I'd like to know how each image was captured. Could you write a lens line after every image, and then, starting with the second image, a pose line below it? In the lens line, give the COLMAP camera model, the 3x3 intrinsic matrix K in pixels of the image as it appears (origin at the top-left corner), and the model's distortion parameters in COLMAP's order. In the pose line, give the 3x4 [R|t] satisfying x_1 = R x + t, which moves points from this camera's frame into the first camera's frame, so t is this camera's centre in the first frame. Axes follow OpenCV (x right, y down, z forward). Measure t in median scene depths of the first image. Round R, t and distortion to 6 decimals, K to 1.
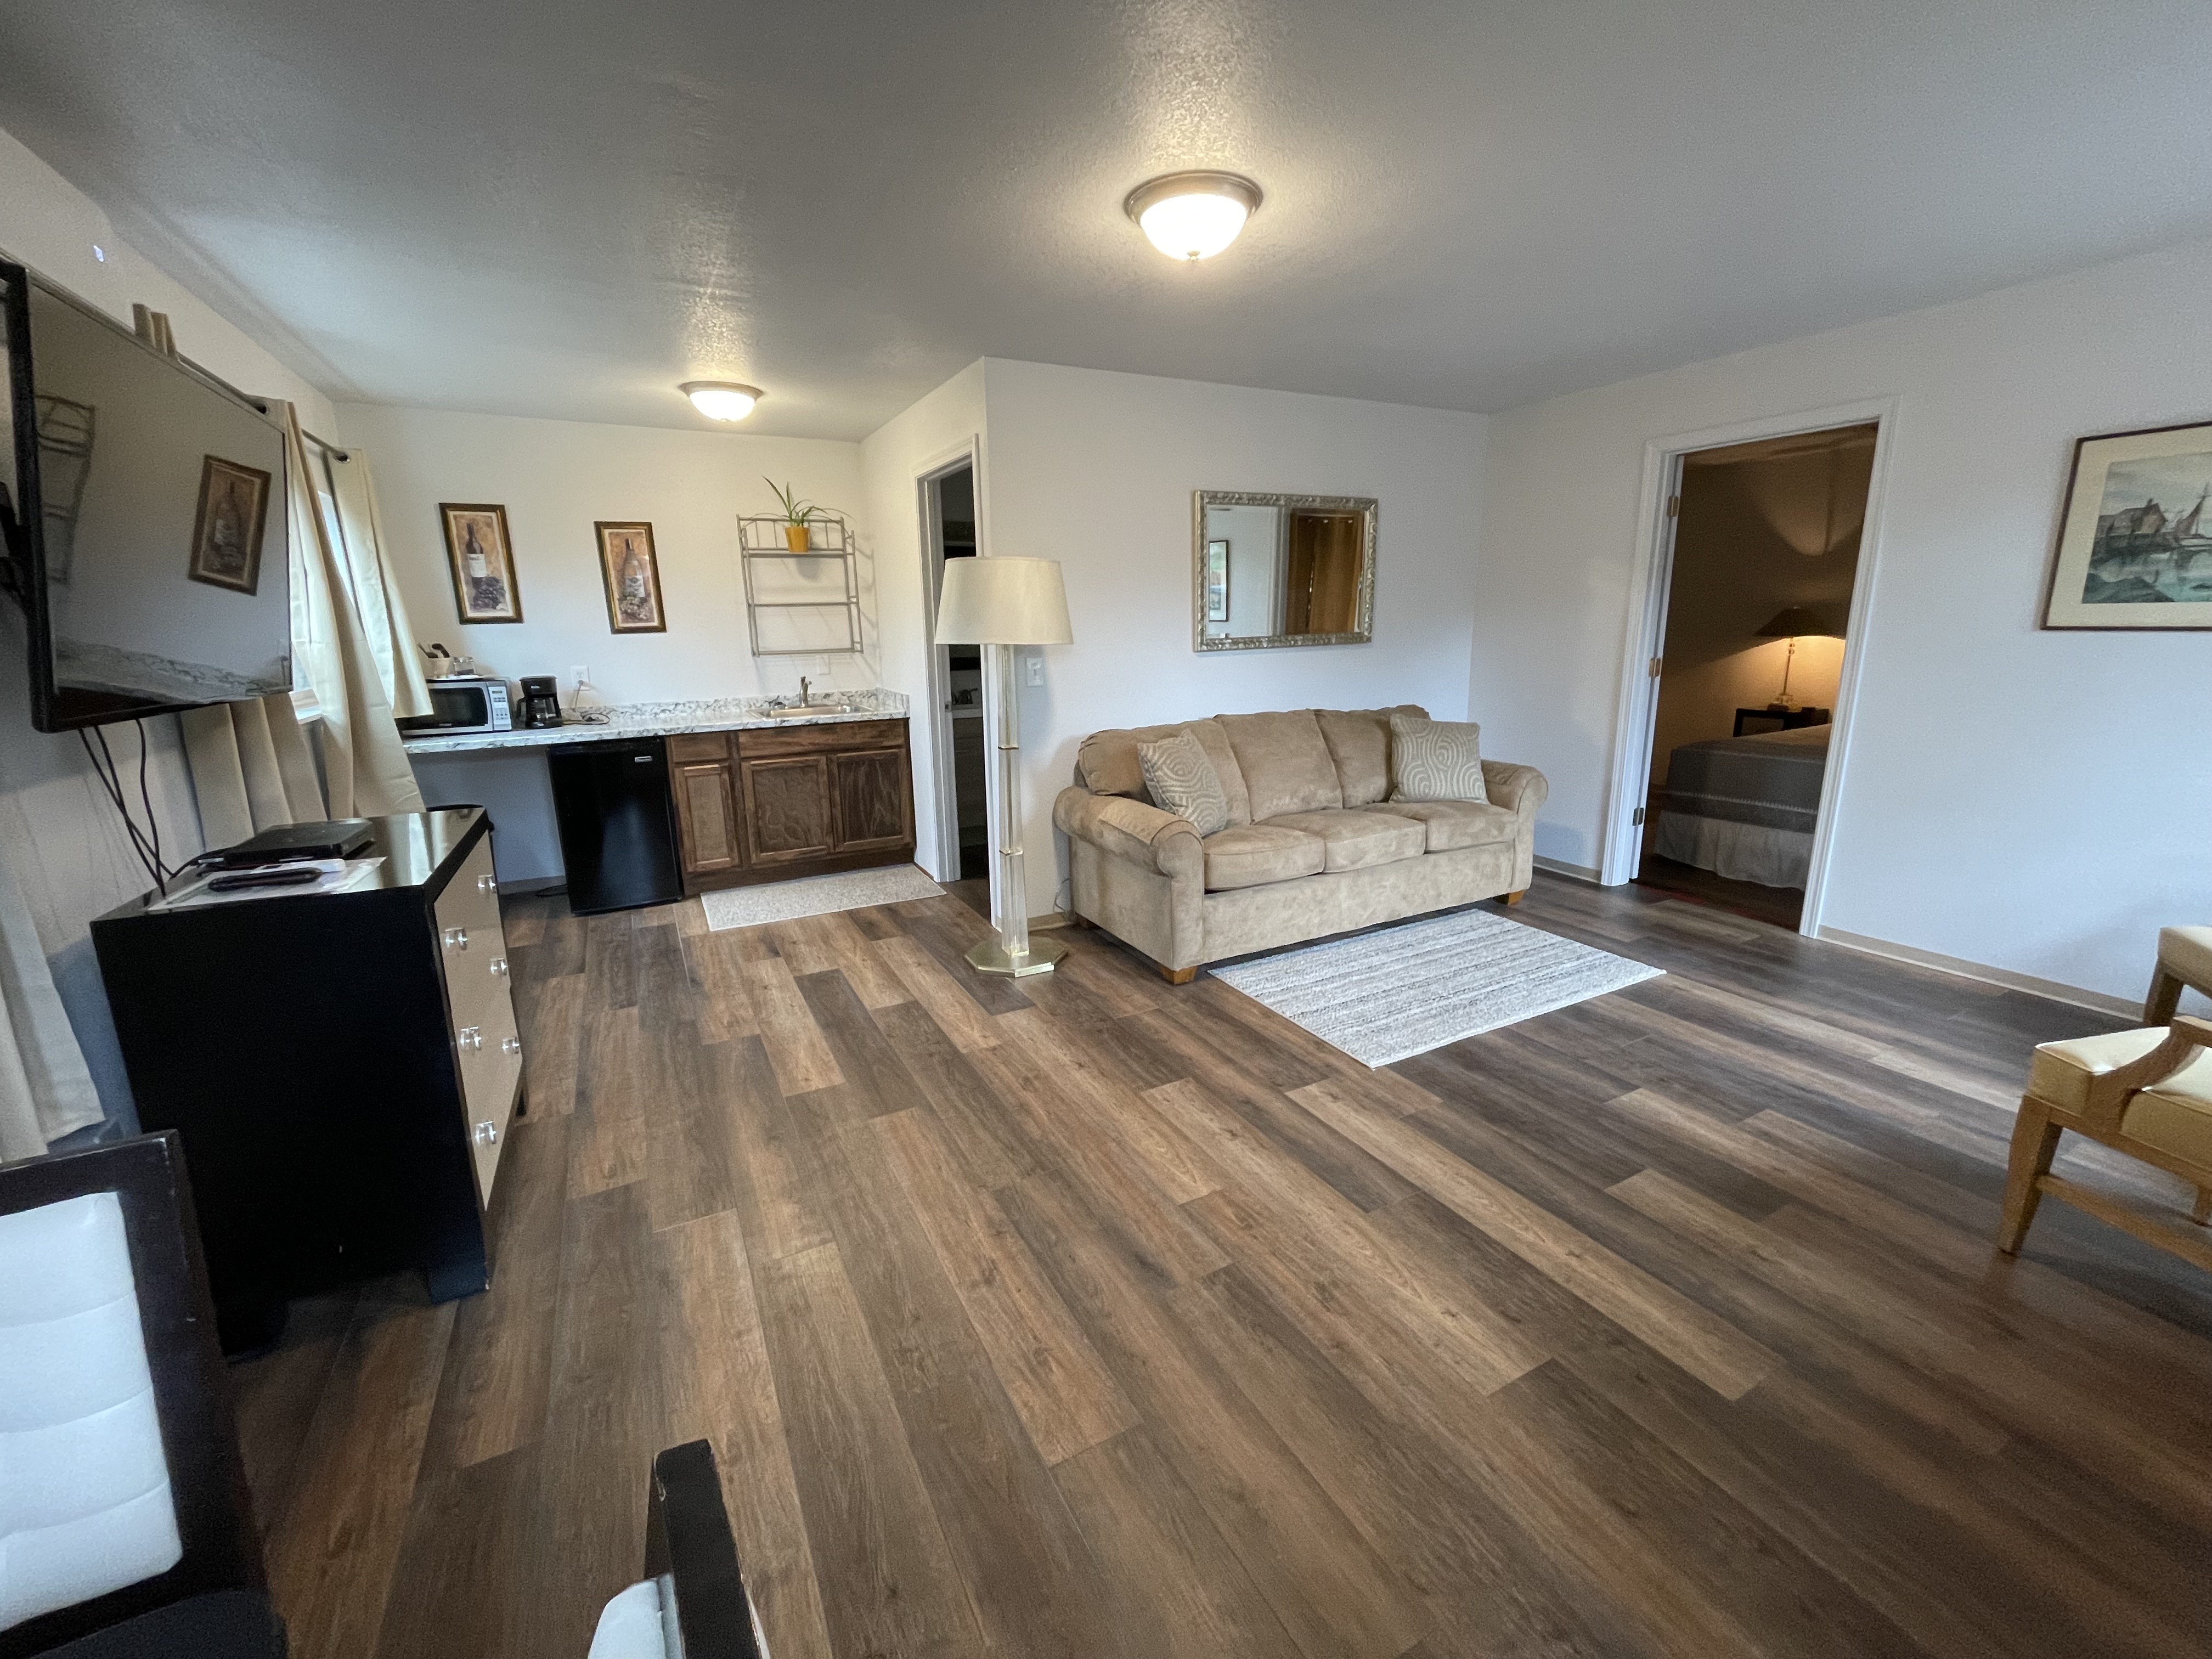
lens RADIAL K [[891.4, 0, 1103.1], [0, 891.4, 833.7], [0, 0, 1]] dist [-0.001868, -0.000661]
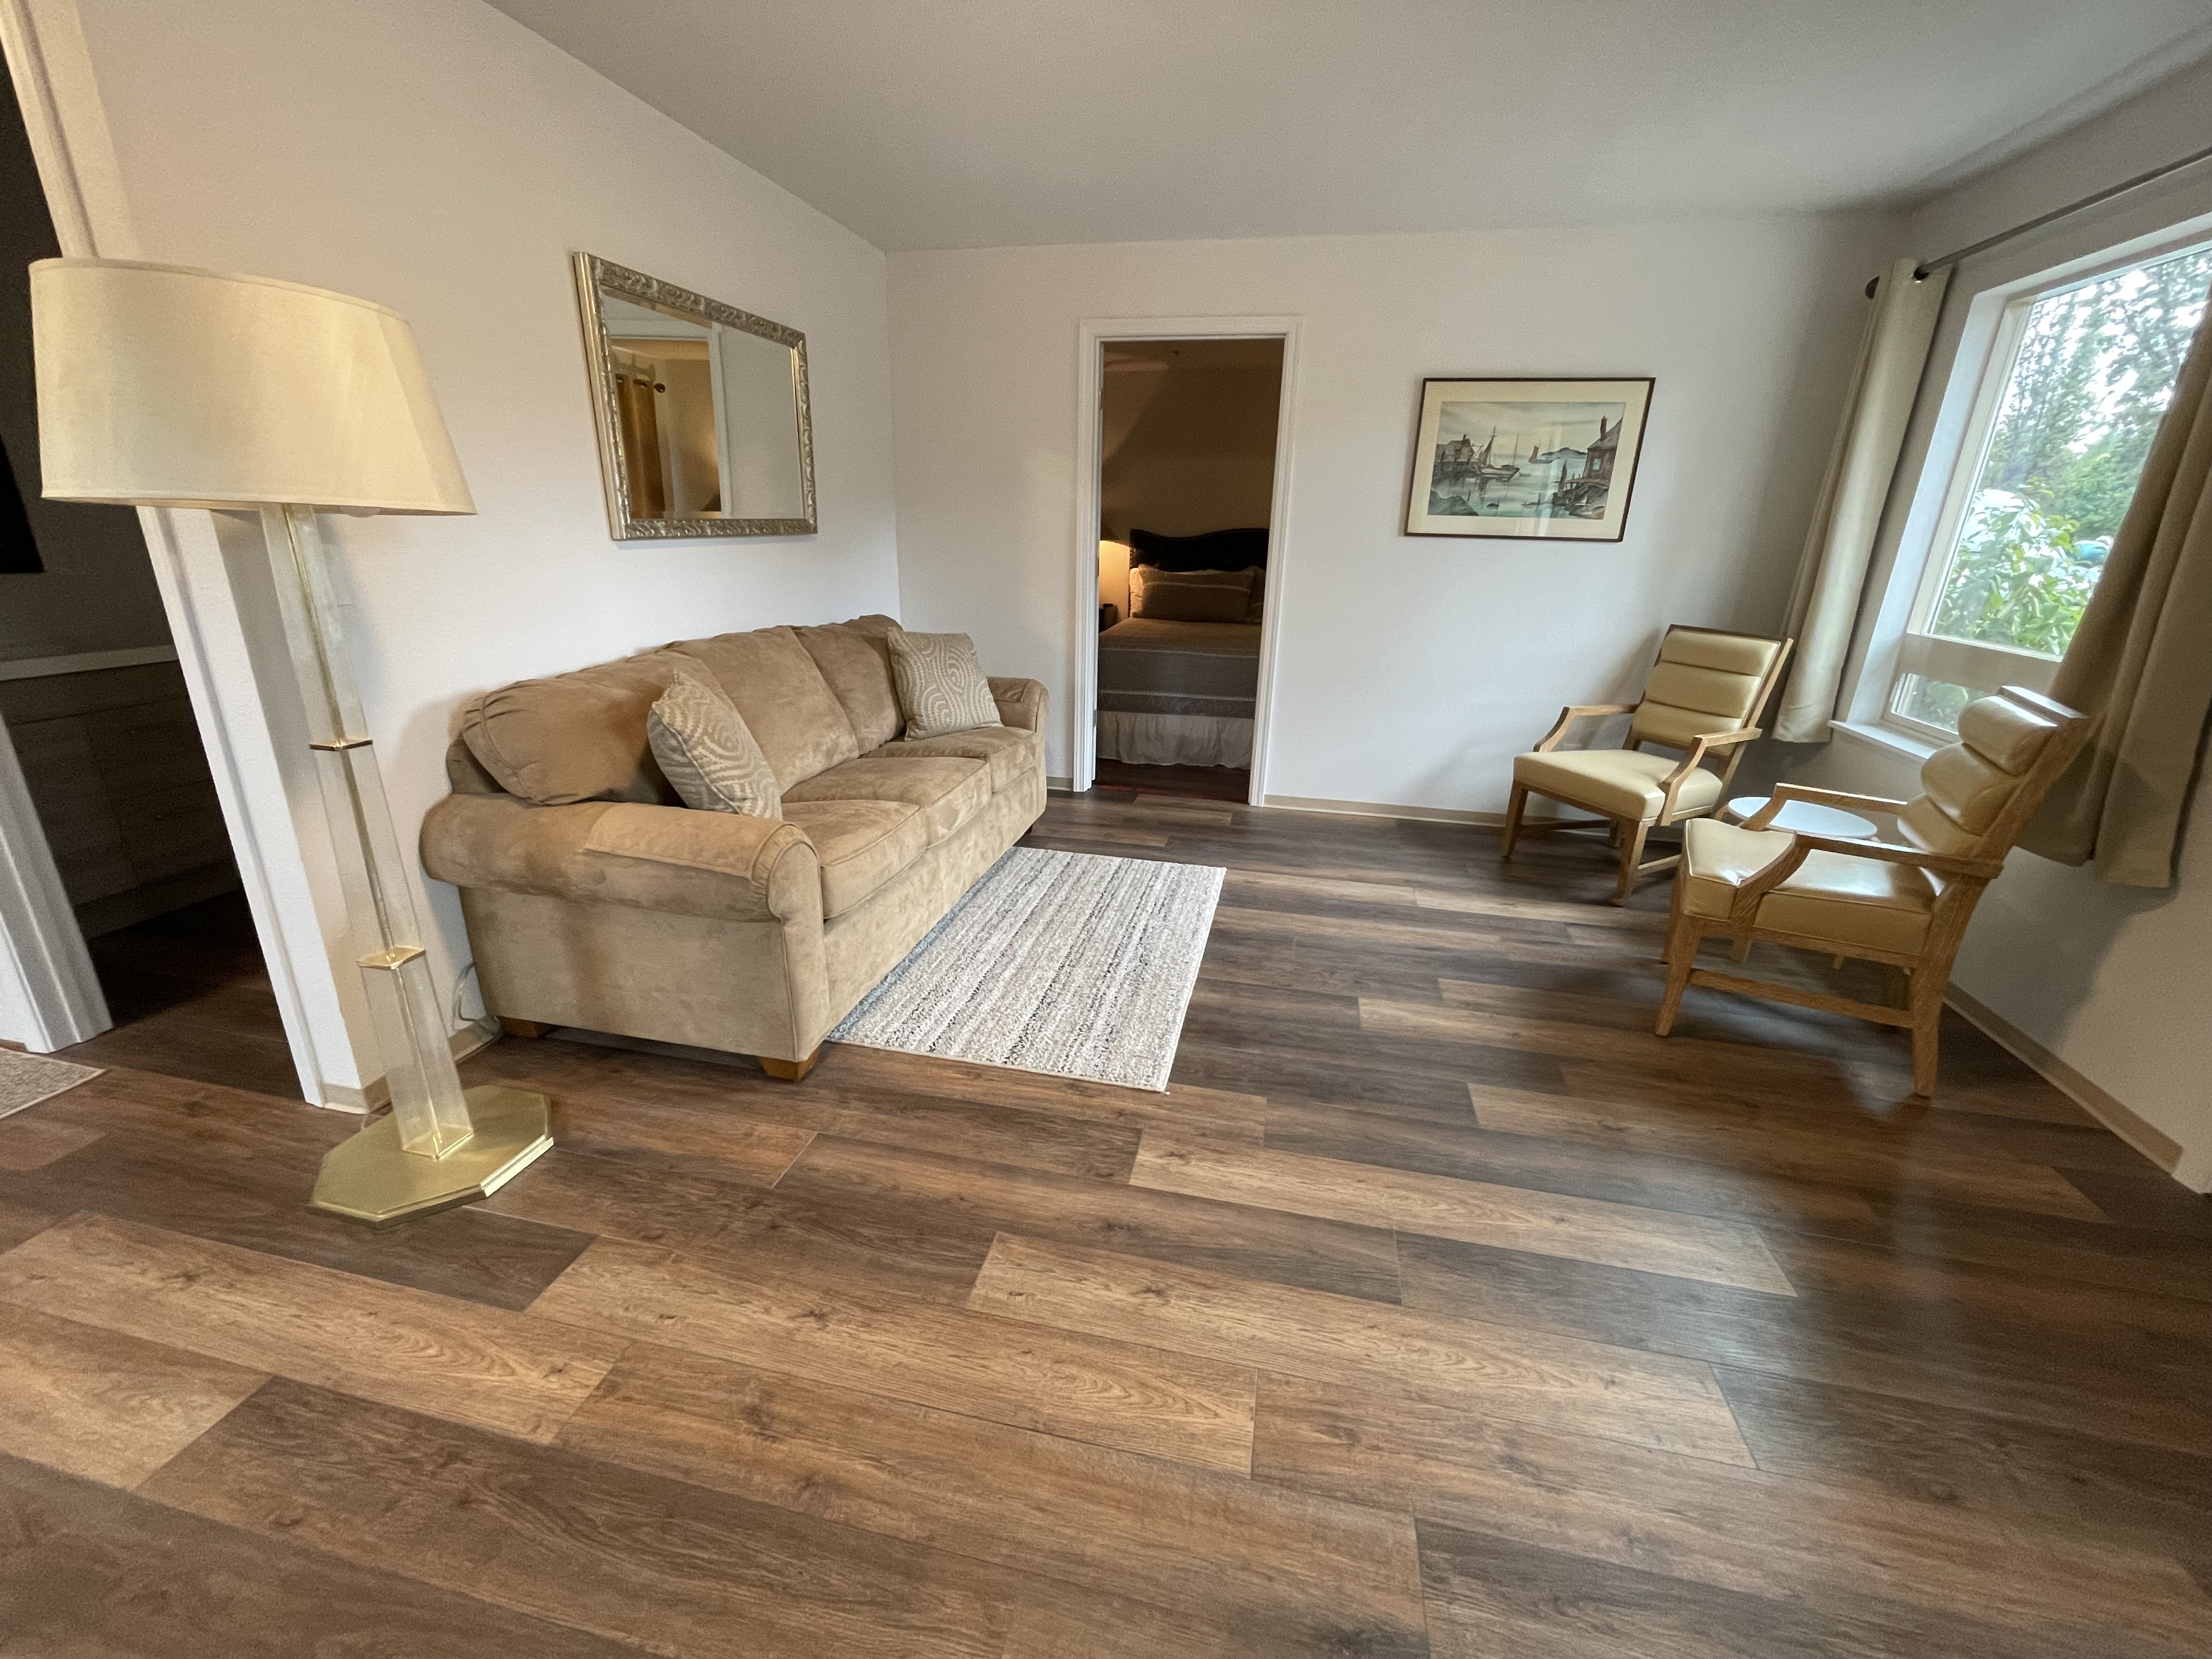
lens RADIAL K [[891.4, 0, 1104.0], [0, 891.4, 826.1], [0, 0, 1]] dist [-0.001868, -0.000661]
pose [[0.648371, -0.211027, 0.731493, -0.201784], [0.141633, 0.977478, 0.156452, -0.073957], [-0.748034, 0.002164, 0.663657, 0.421017]]
